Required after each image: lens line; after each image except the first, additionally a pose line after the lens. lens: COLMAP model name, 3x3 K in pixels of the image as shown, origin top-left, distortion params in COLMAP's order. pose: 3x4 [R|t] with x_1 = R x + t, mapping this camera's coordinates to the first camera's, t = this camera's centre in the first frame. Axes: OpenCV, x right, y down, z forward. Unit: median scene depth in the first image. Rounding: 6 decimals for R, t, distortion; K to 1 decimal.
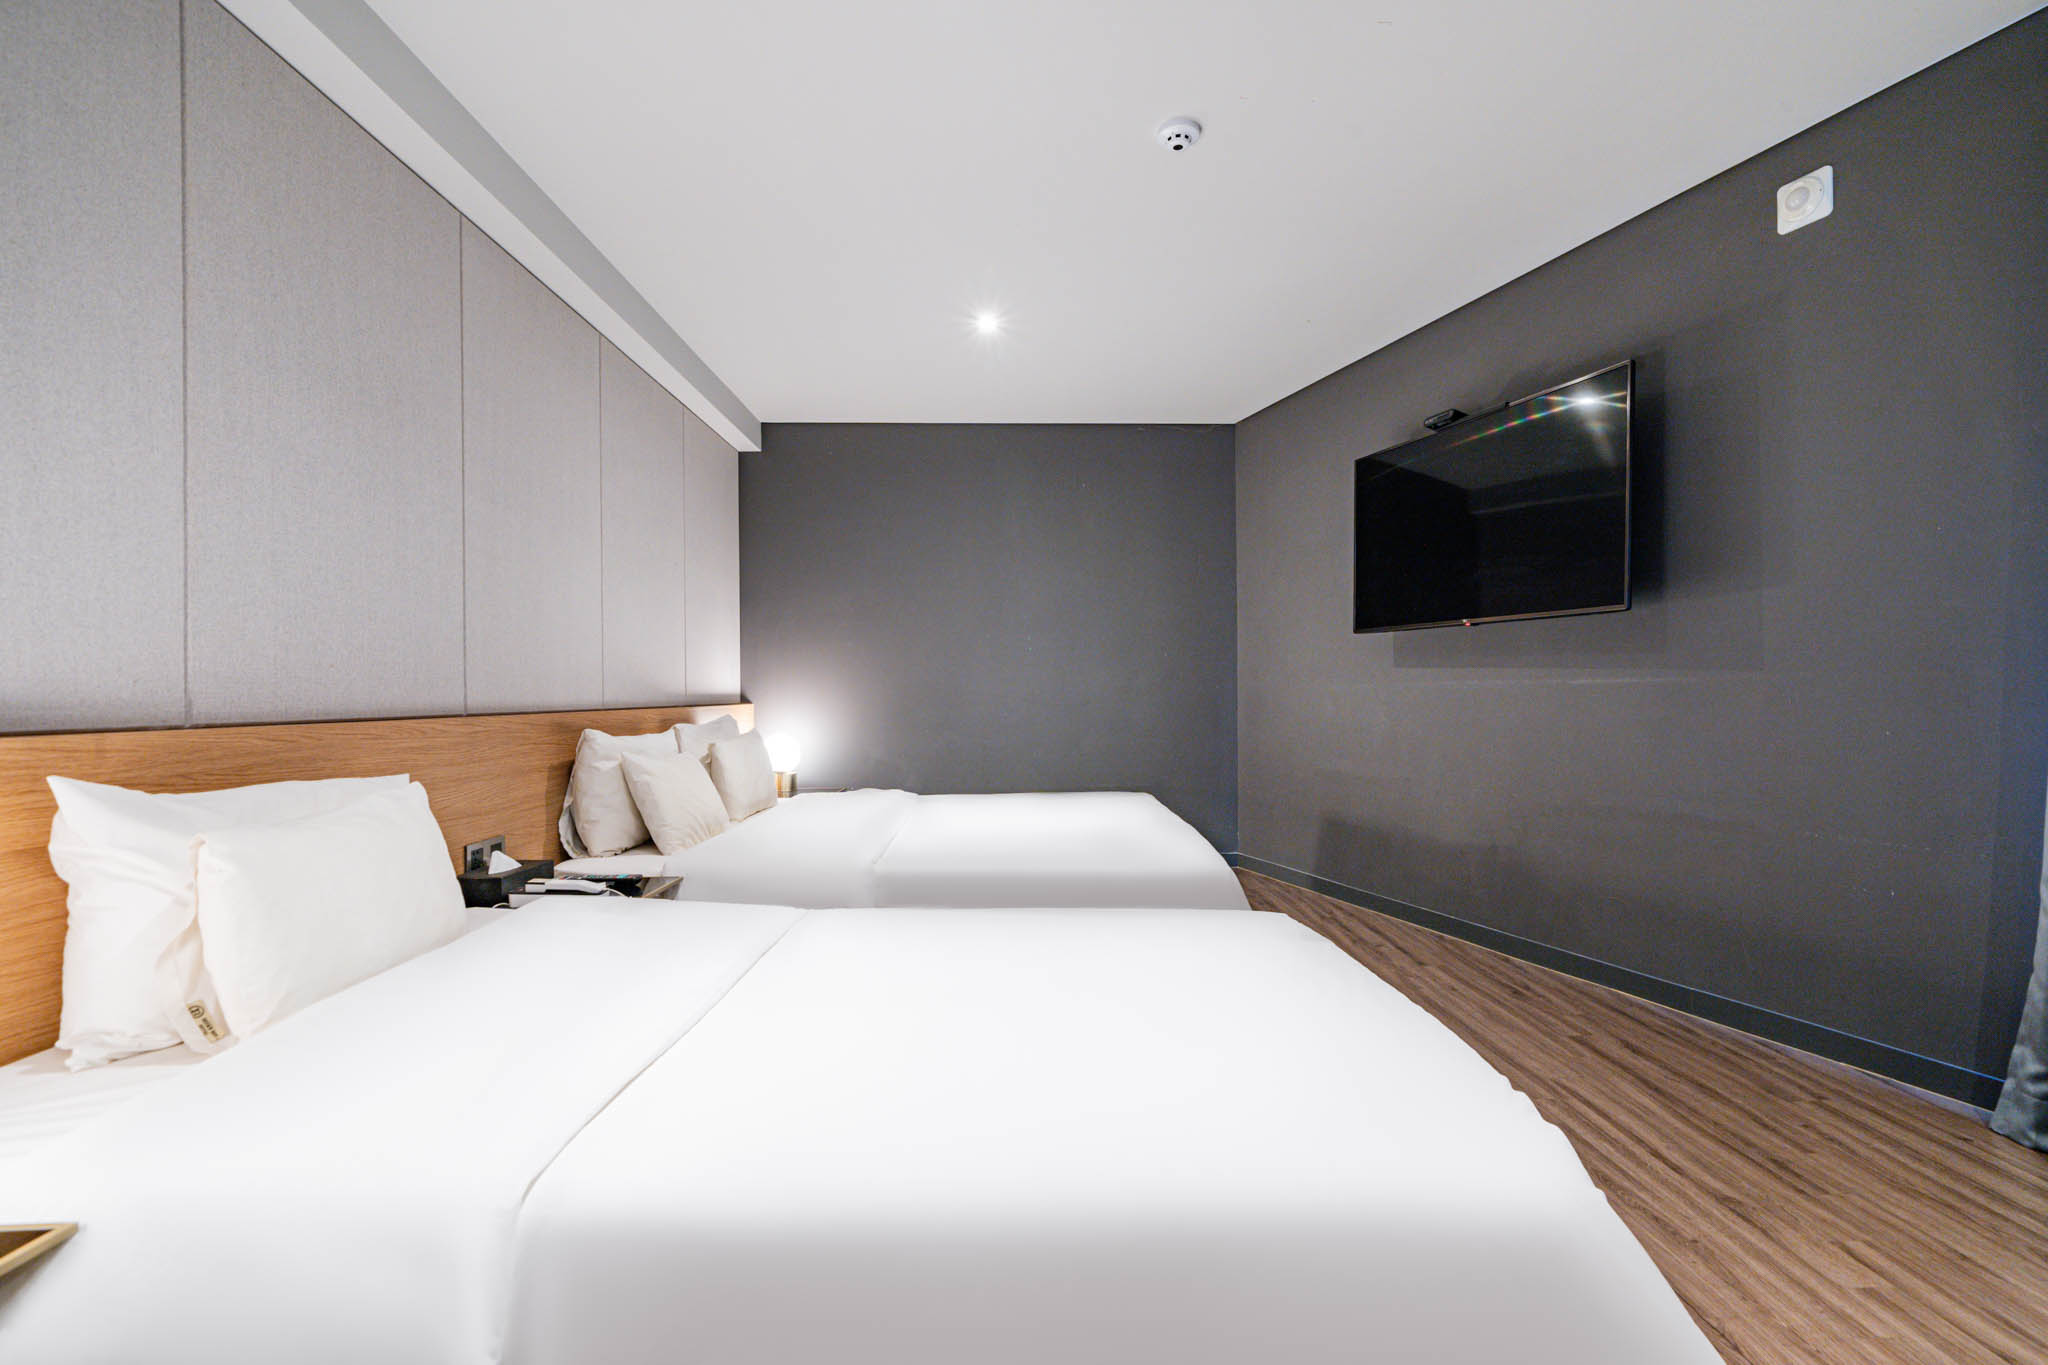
lens RADIAL K [[941.9, 0, 1021.2], [0, 941.9, 685.5], [0, 0, 1]] dist [0.000241, -0.000063]
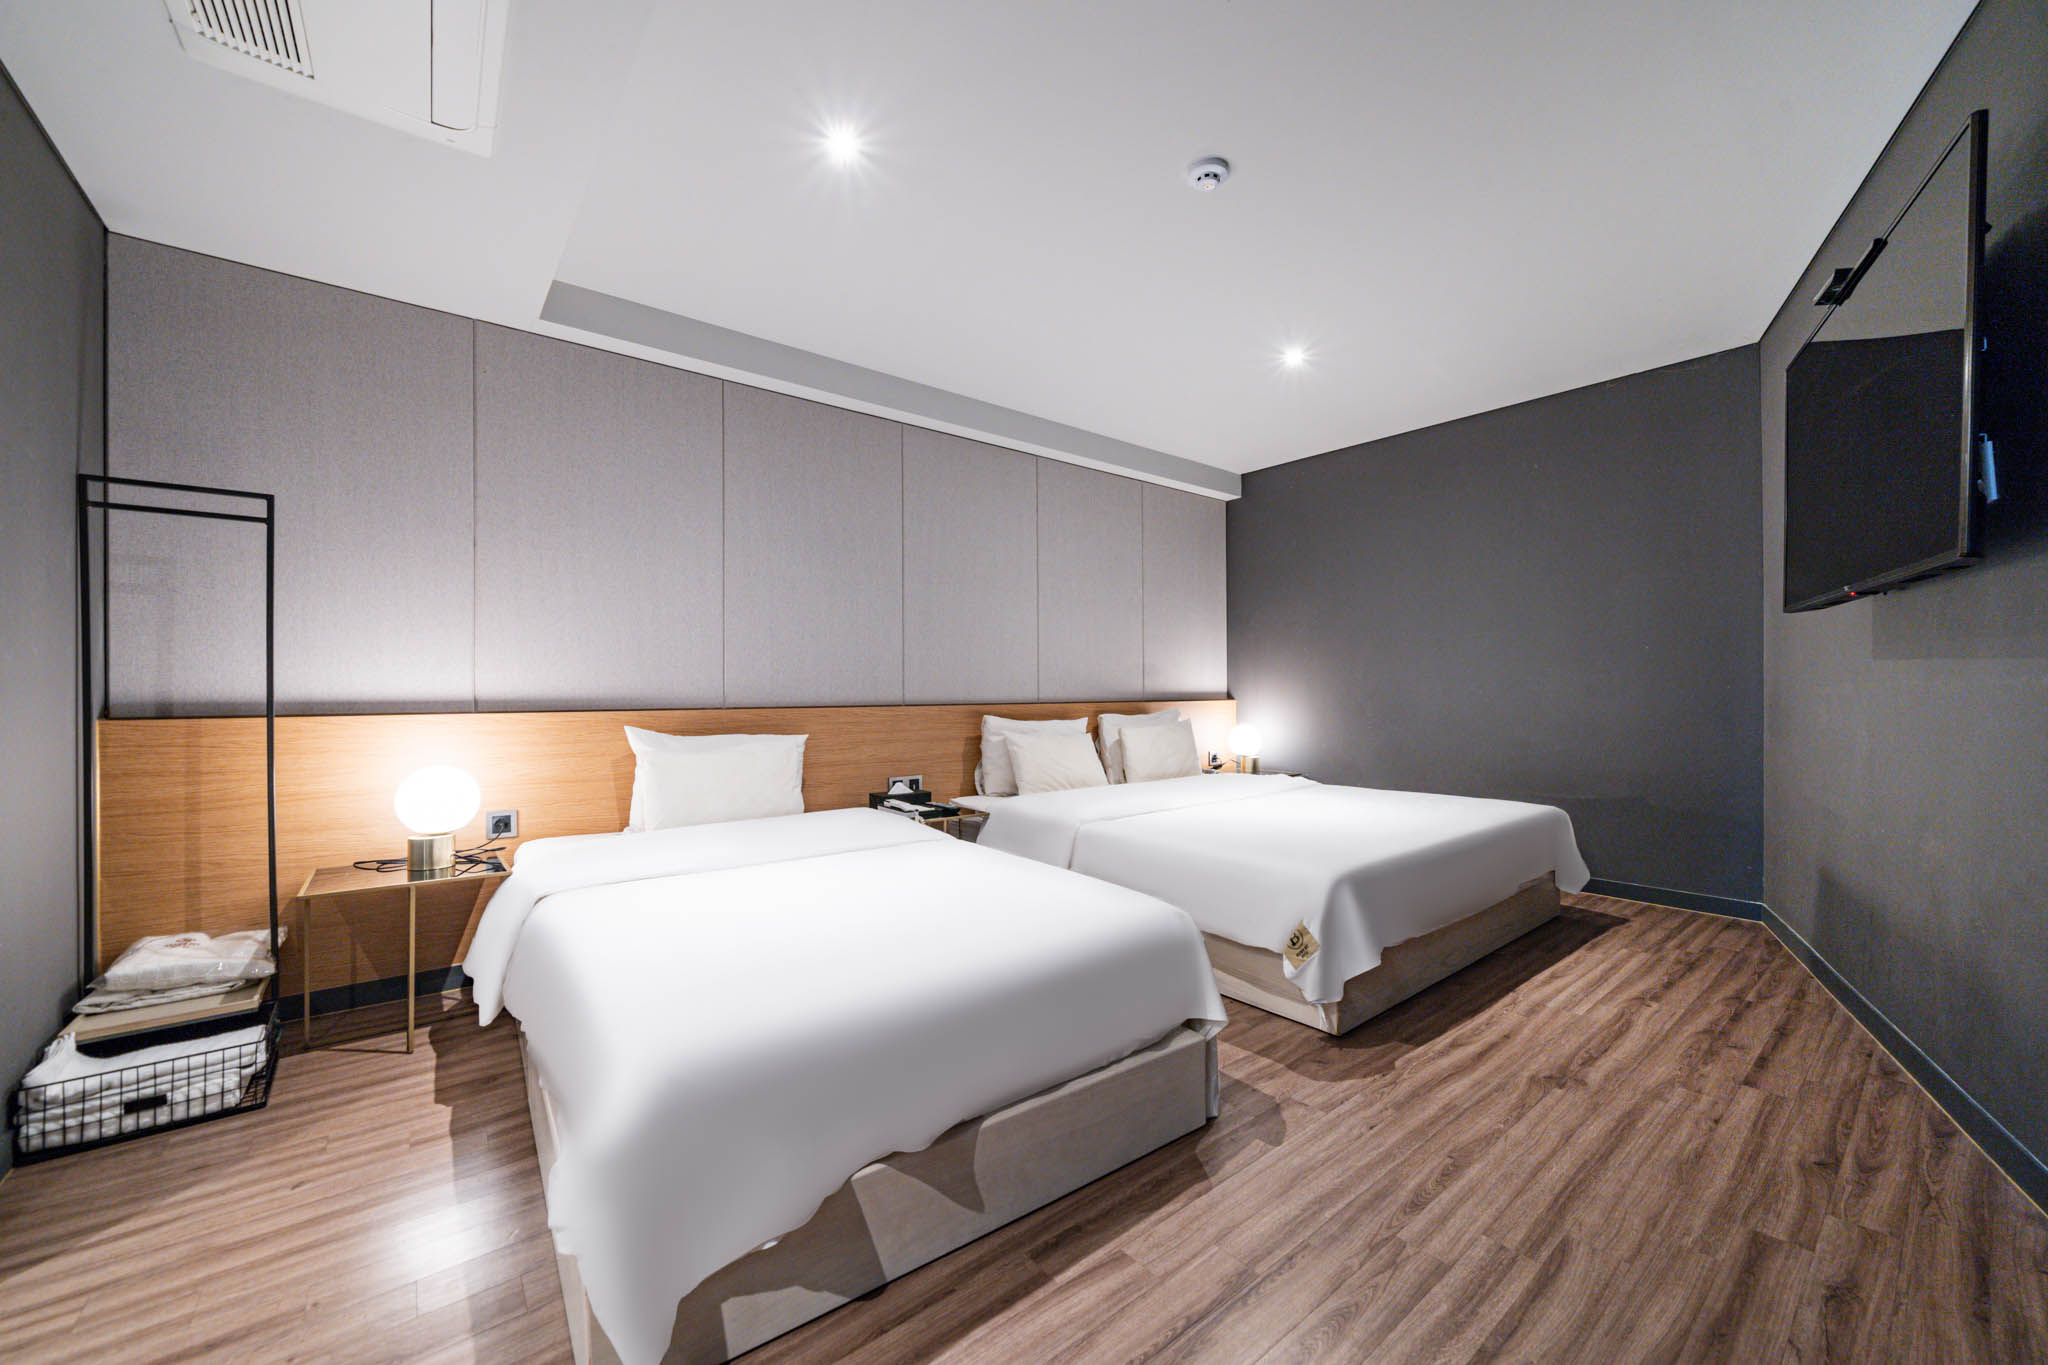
lens RADIAL K [[775.0, 0, 1024.0], [0, 775.0, 682.5], [0, 0, 1]] dist [-0.002076, -0.000265]
pose [[0.611363, -0.004684, -0.791336, 0.644654], [0.005342, 0.999984, -0.001793, -0.007001], [0.791332, -0.003131, 0.611379, 0.255927]]
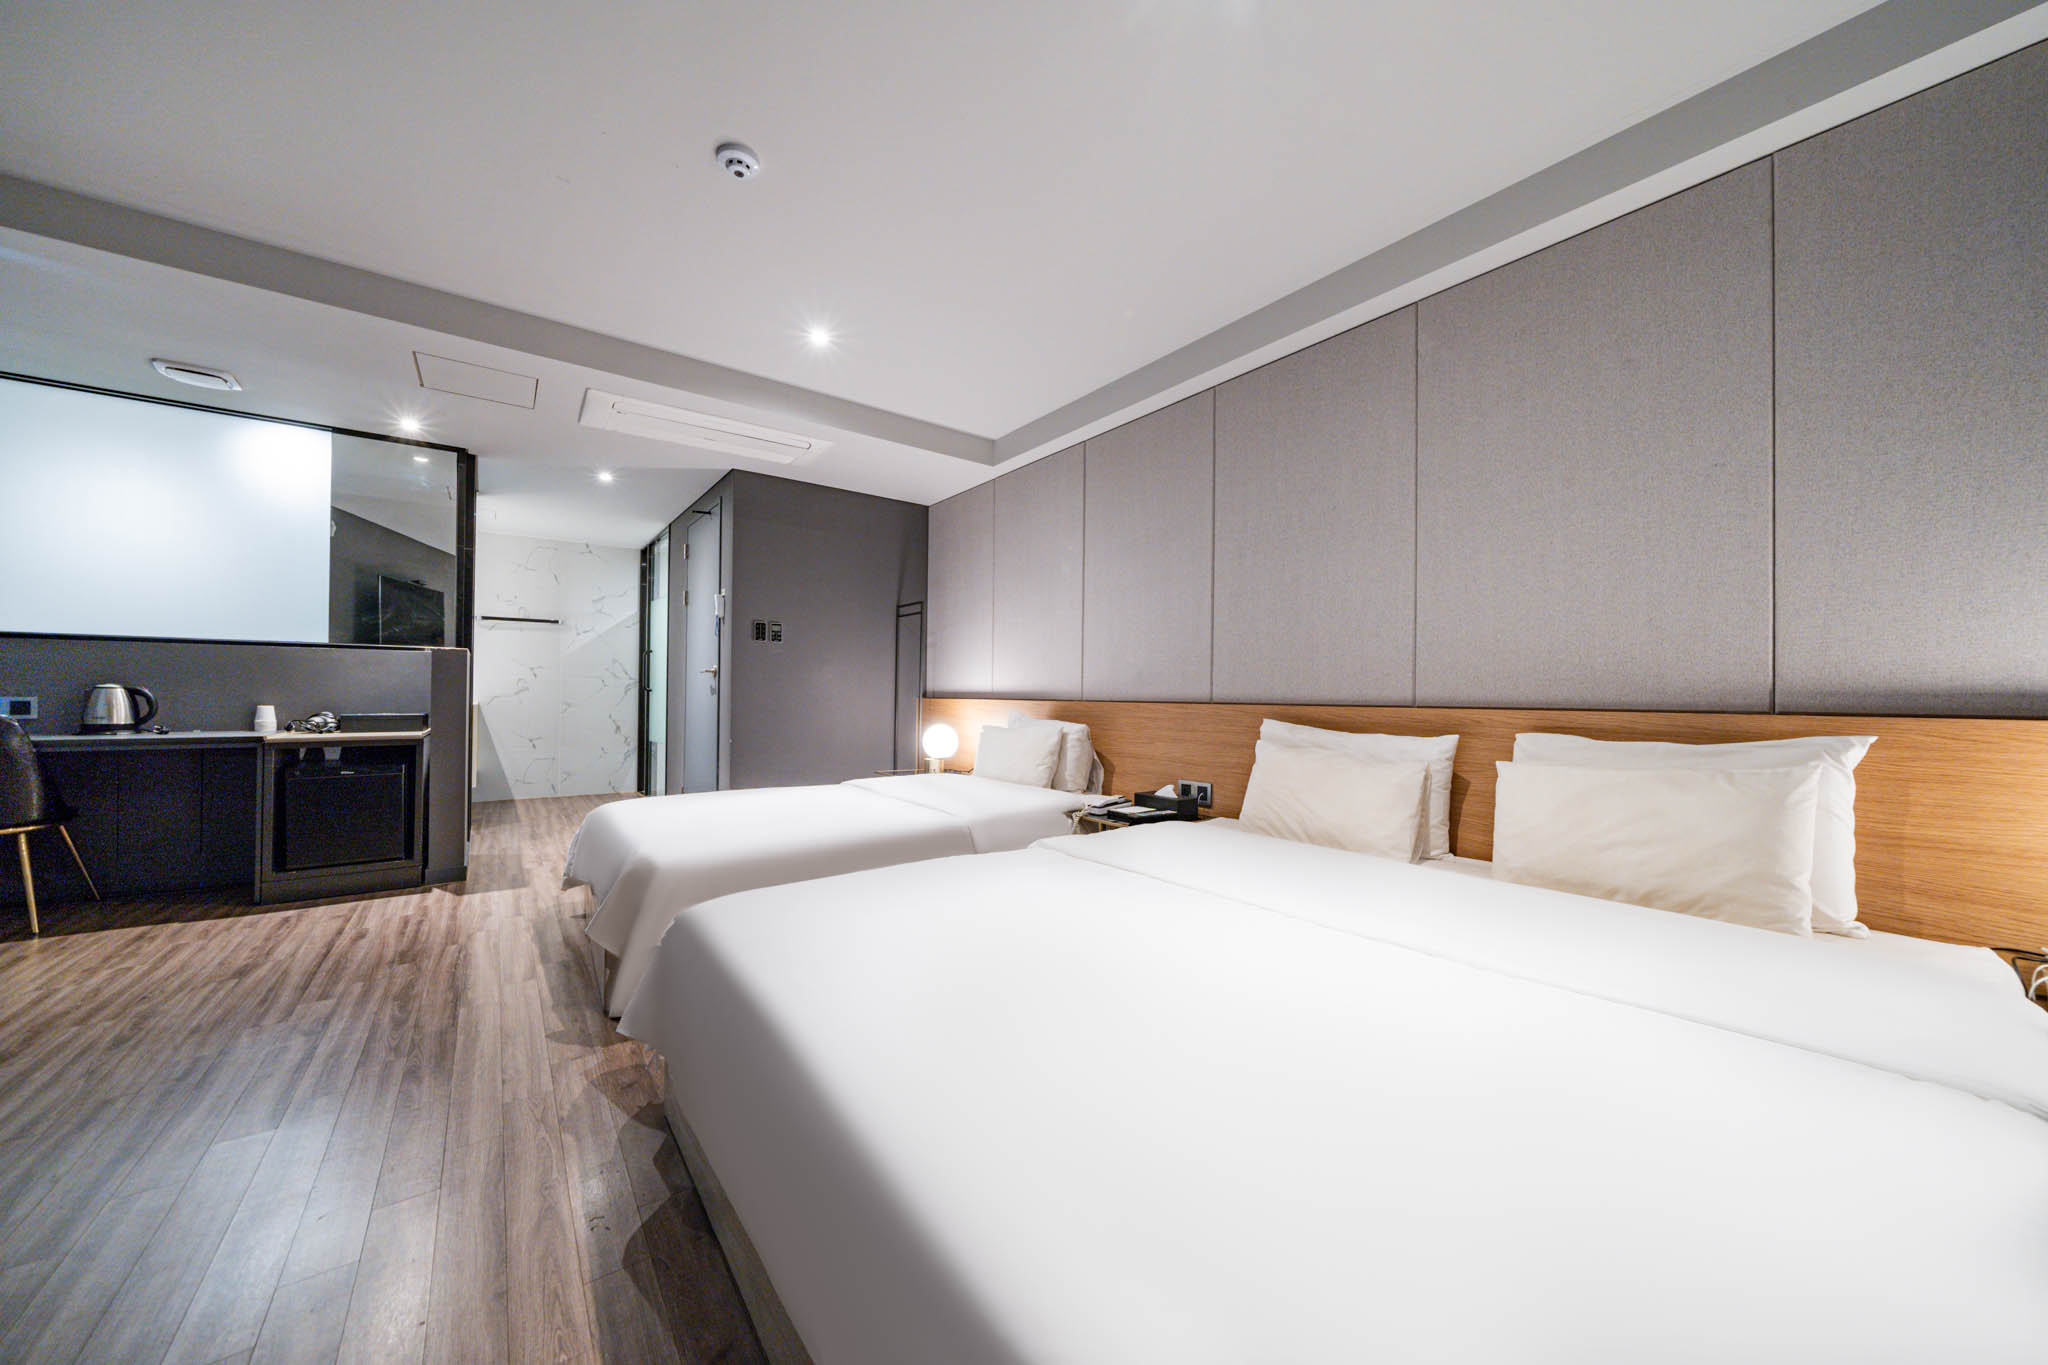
lens RADIAL K [[701.3, 0, 1034.1], [0, 701.3, 685.9], [0, 0, 1]] dist [-0.009820, 0.001458]
pose [[-0.800758, -0.009337, -0.598915, 0.321735], [-0.001065, 0.999899, -0.014164, 0.017698], [0.598987, -0.010704, -0.800687, 1.598159]]
